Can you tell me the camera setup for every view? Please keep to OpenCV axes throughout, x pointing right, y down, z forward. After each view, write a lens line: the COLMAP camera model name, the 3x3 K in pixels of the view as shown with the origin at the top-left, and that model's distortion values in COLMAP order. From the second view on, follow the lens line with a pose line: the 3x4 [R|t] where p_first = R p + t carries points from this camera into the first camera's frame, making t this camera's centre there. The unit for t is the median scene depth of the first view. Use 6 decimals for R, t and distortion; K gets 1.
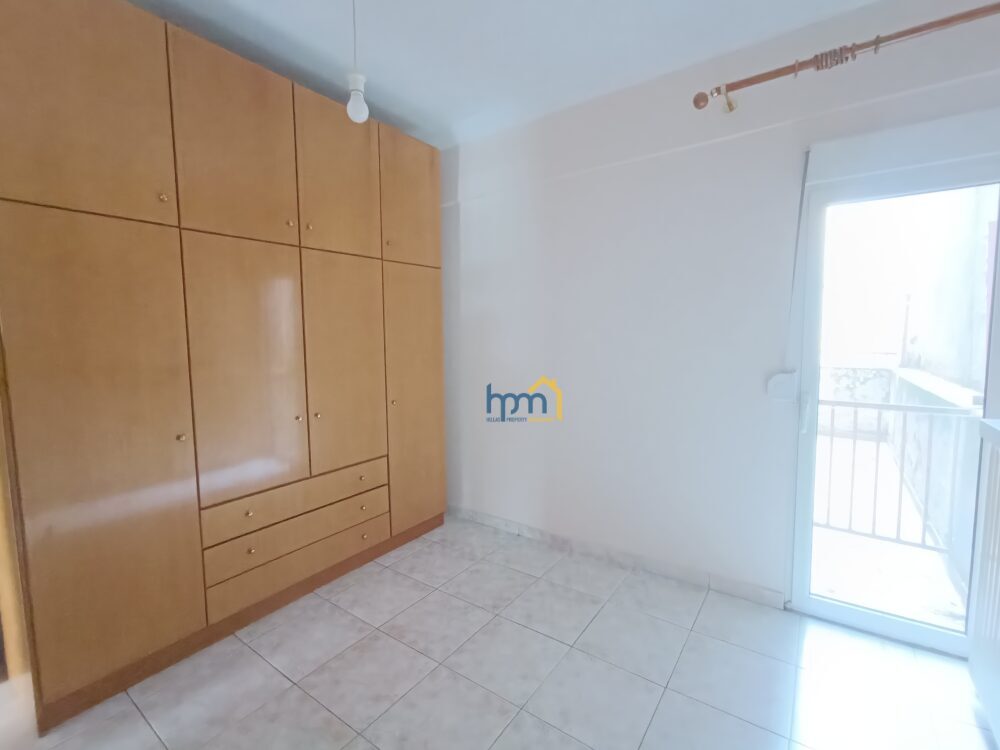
lens RADIAL K [[452.0, 0, 495.8], [0, 452.0, 375.3], [0, 0, 1]] dist [-0.006956, 0.003314]
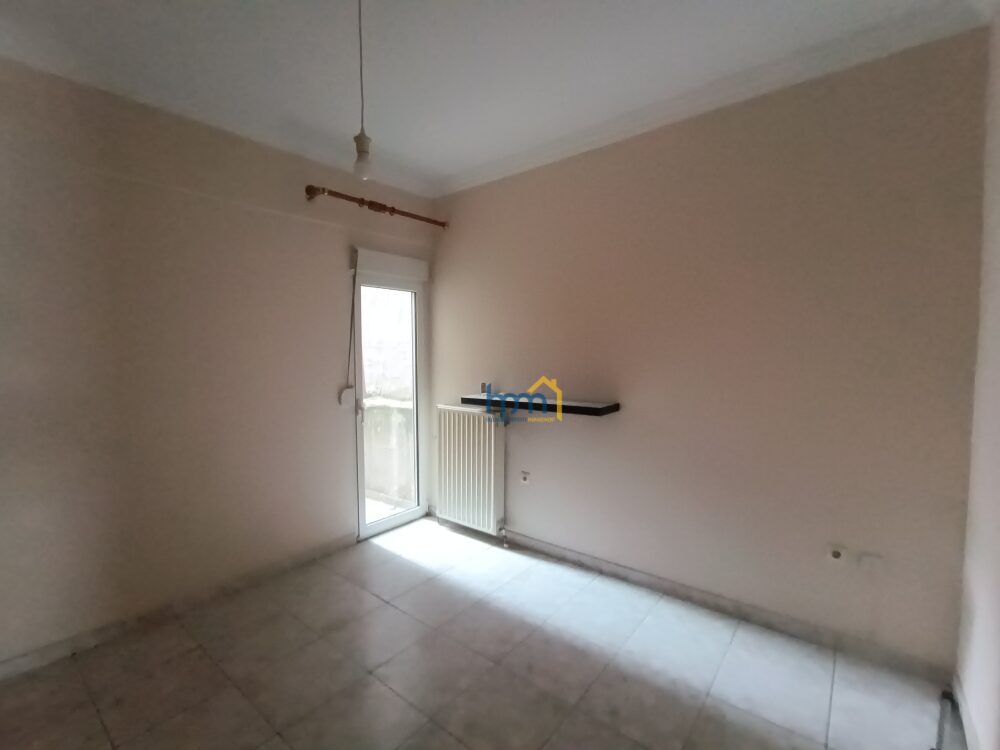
lens RADIAL K [[452.0, 0, 508.9], [0, 452.0, 376.6], [0, 0, 1]] dist [-0.006956, 0.003314]
pose [[0.040568, -0.048803, 0.997984, -0.850554], [0.086458, 0.995232, 0.045154, -0.064858], [-0.995429, 0.084452, 0.044594, 0.382809]]
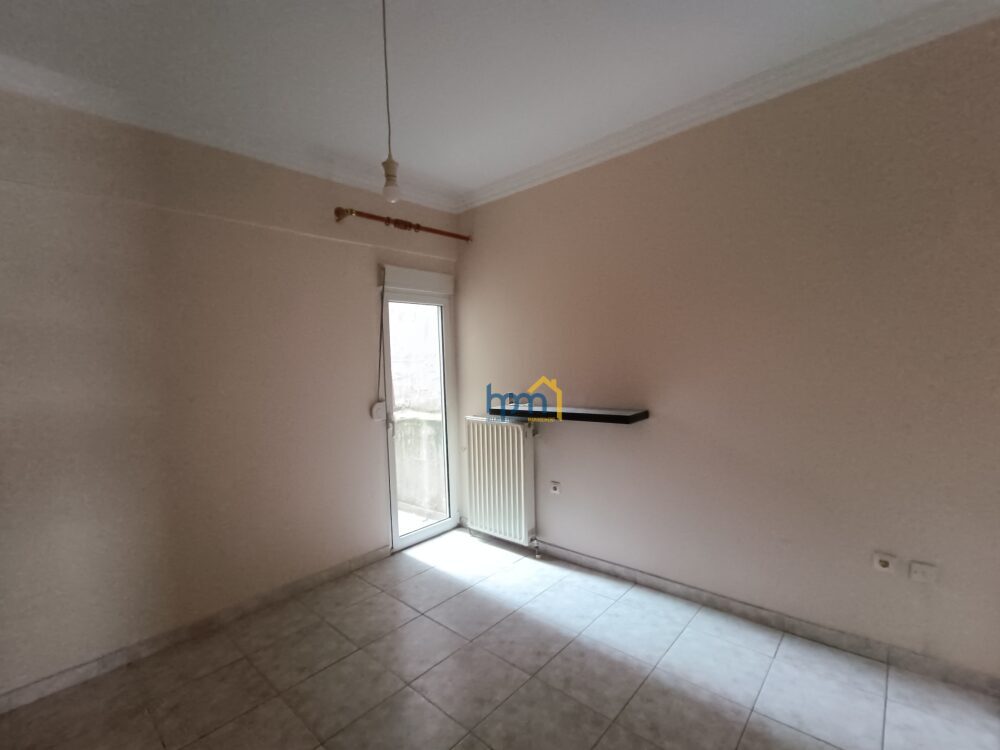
lens RADIAL K [[452.0, 0, 508.4], [0, 452.0, 377.4], [0, 0, 1]] dist [-0.006956, 0.003314]
pose [[0.095778, -0.033078, 0.994853, -0.859340], [0.116742, 0.992924, 0.021774, -0.071657], [-0.988533, 0.114056, 0.098961, 0.388639]]
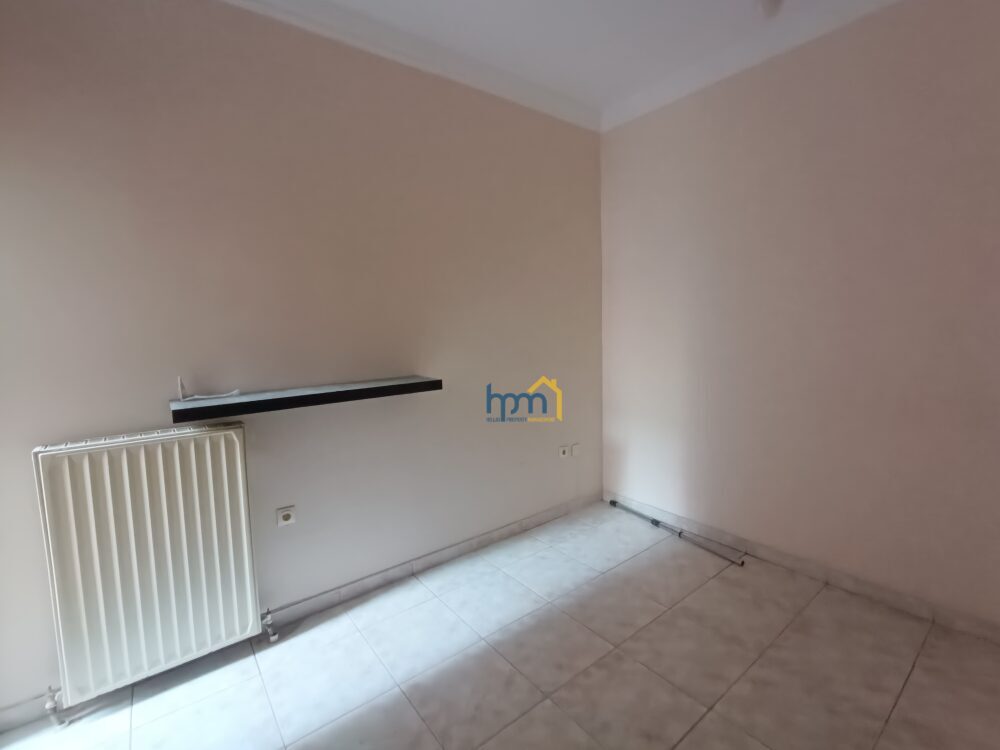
lens RADIAL K [[452.0, 0, 483.0], [0, 452.0, 369.9], [0, 0, 1]] dist [-0.006956, 0.003314]
pose [[-0.957310, 0.011846, 0.288821, -0.062021], [0.061641, 0.984544, 0.163933, -0.096237], [-0.282415, 0.174738, -0.943244, 1.148398]]
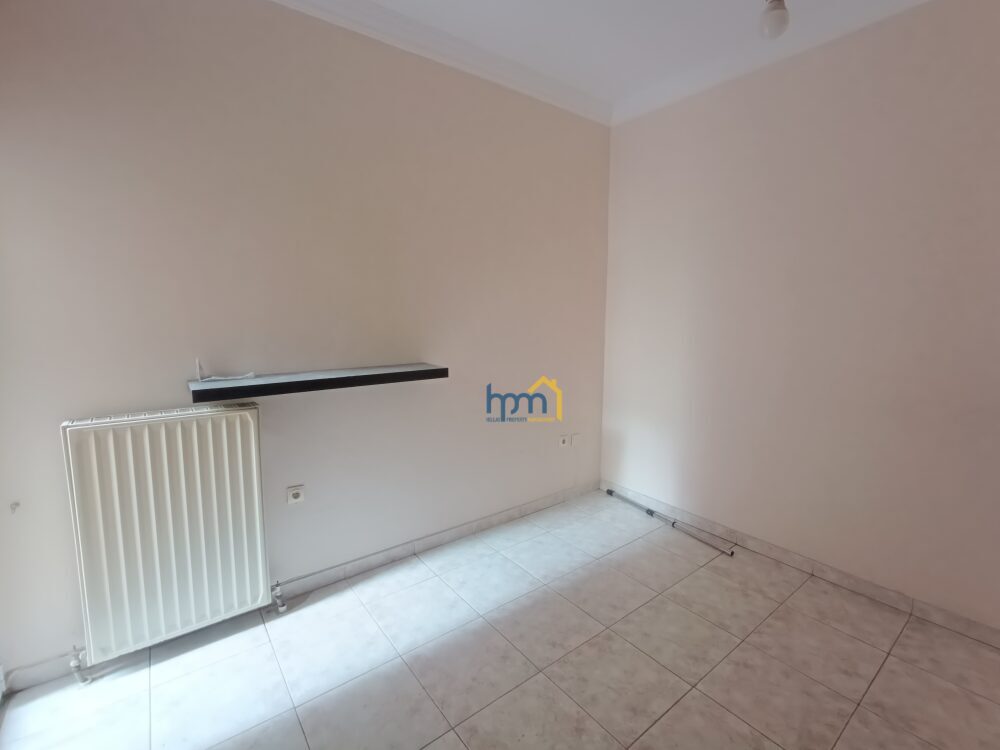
lens RADIAL K [[452.0, 0, 484.2], [0, 452.0, 366.5], [0, 0, 1]] dist [-0.006956, 0.003314]
pose [[-0.956521, -0.025260, 0.290567, -0.064447], [0.030880, 0.981872, 0.187012, -0.111763], [-0.290023, 0.187853, -0.938402, 1.180874]]
